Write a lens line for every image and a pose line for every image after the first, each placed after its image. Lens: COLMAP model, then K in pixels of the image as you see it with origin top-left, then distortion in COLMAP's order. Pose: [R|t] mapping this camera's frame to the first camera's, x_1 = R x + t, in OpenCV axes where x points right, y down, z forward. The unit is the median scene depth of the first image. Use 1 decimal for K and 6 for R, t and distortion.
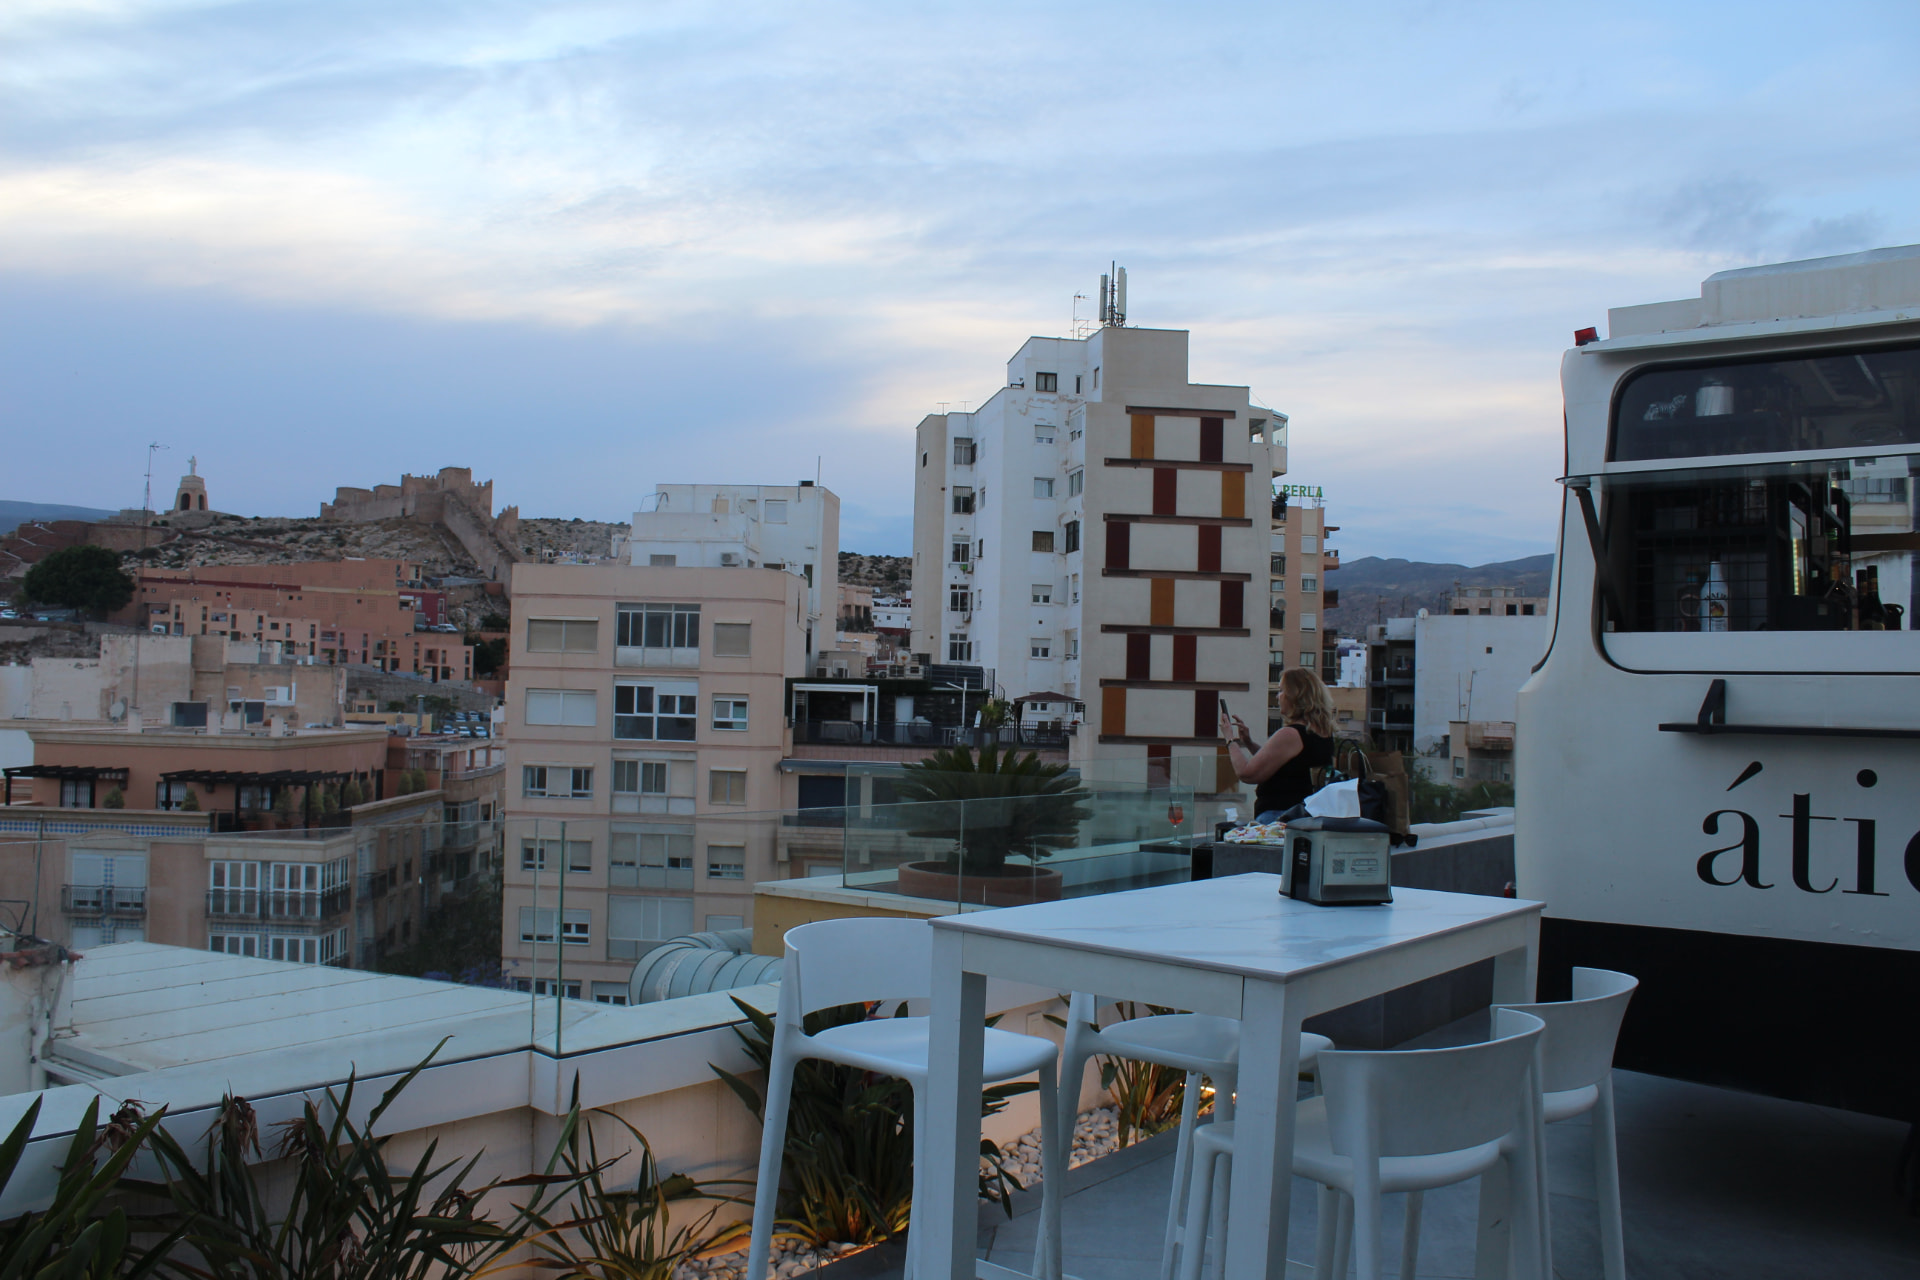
lens RADIAL K [[5305.2, 0, 960.0], [0, 5305.2, 640.8], [0, 0, 1]] dist [0.092094, 0.000000]
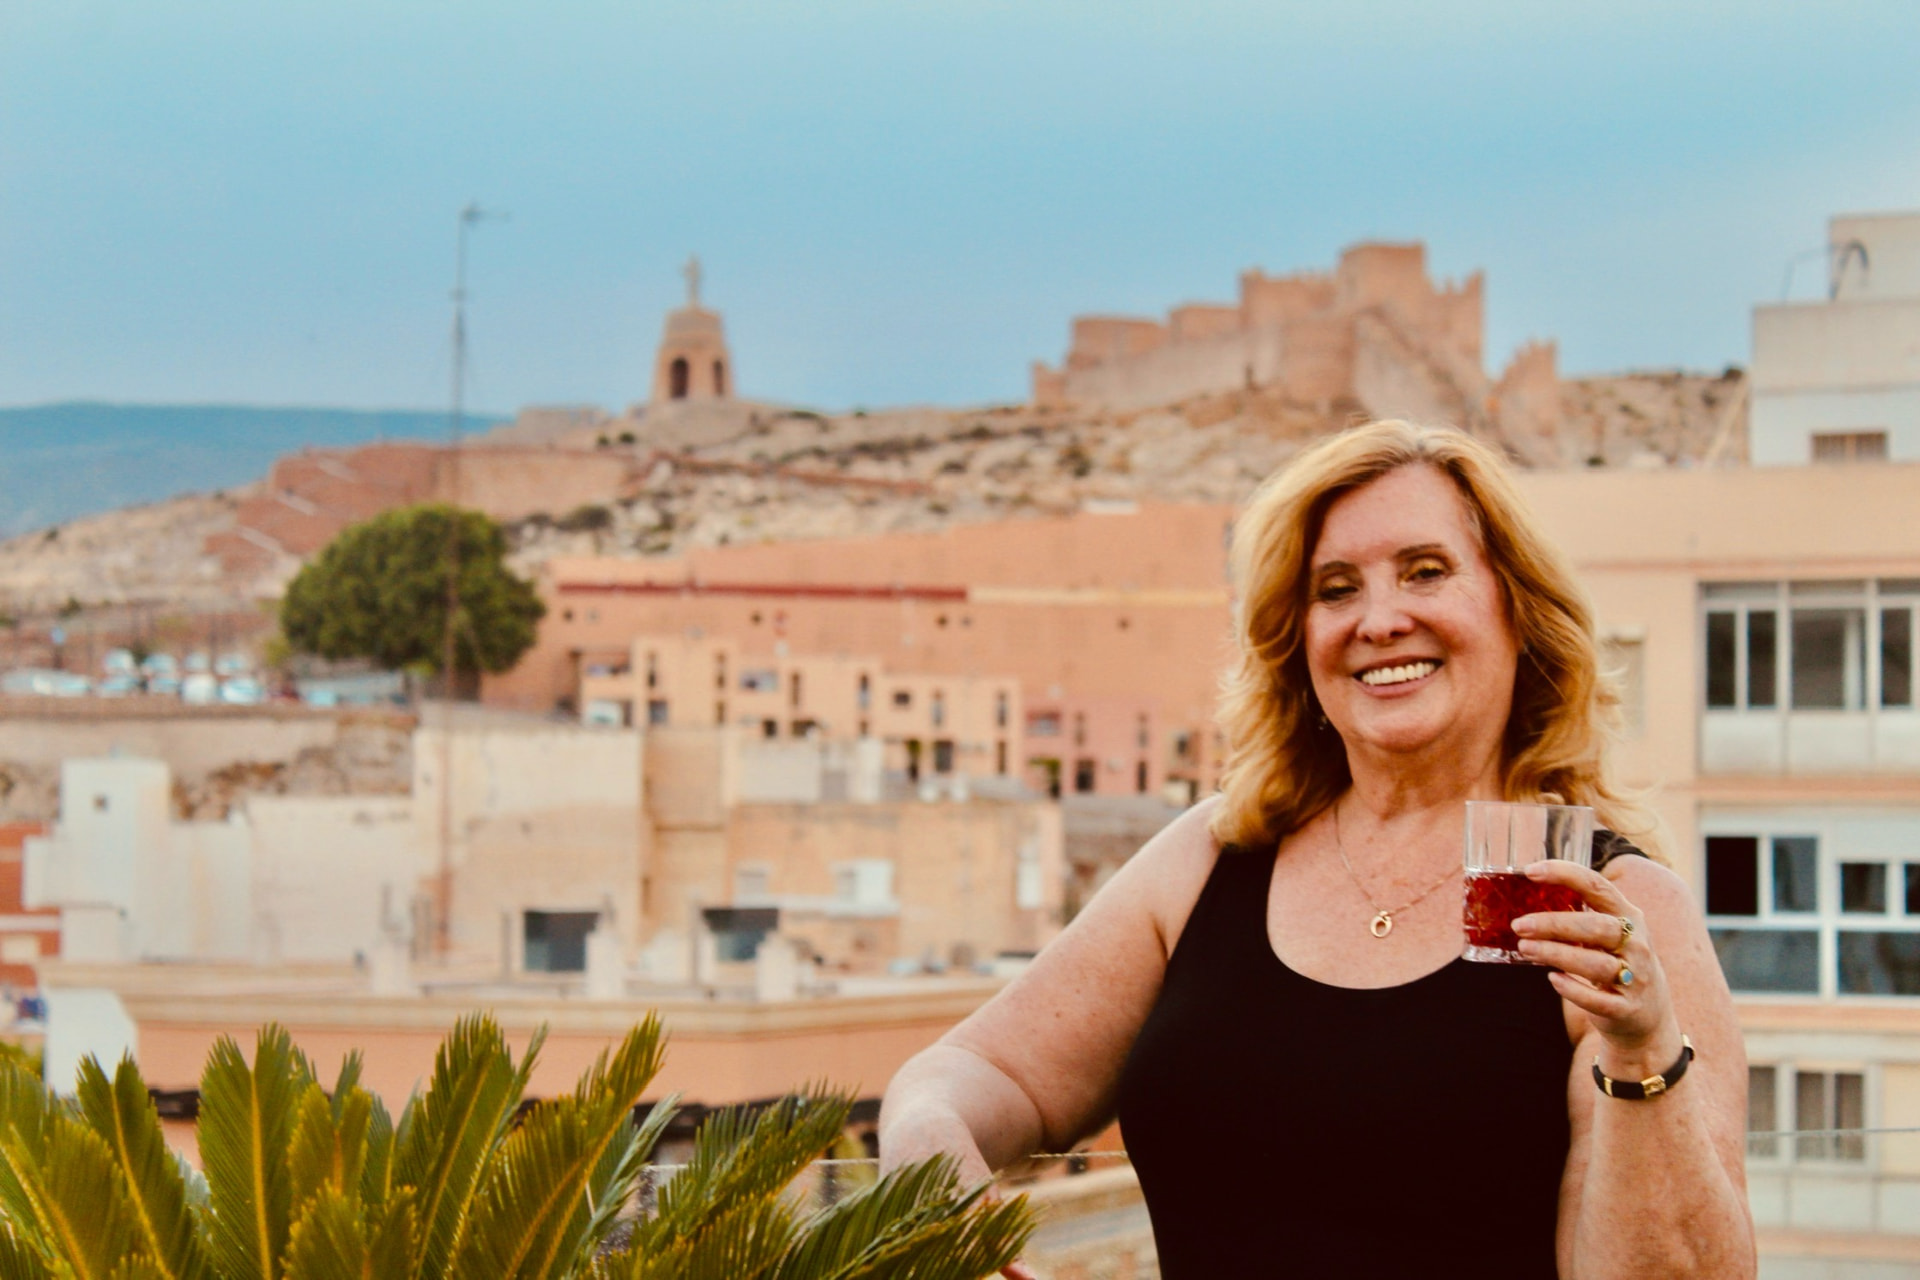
lens RADIAL K [[5305.2, 0, 960.3], [0, 5305.2, 636.9], [0, 0, 1]] dist [0.092094, 0.000000]
pose [[0.867878, -0.044667, -0.494766, 0.057448], [0.020759, 0.998340, -0.053716, 0.012849], [0.496344, 0.036349, 0.867364, 0.683903]]
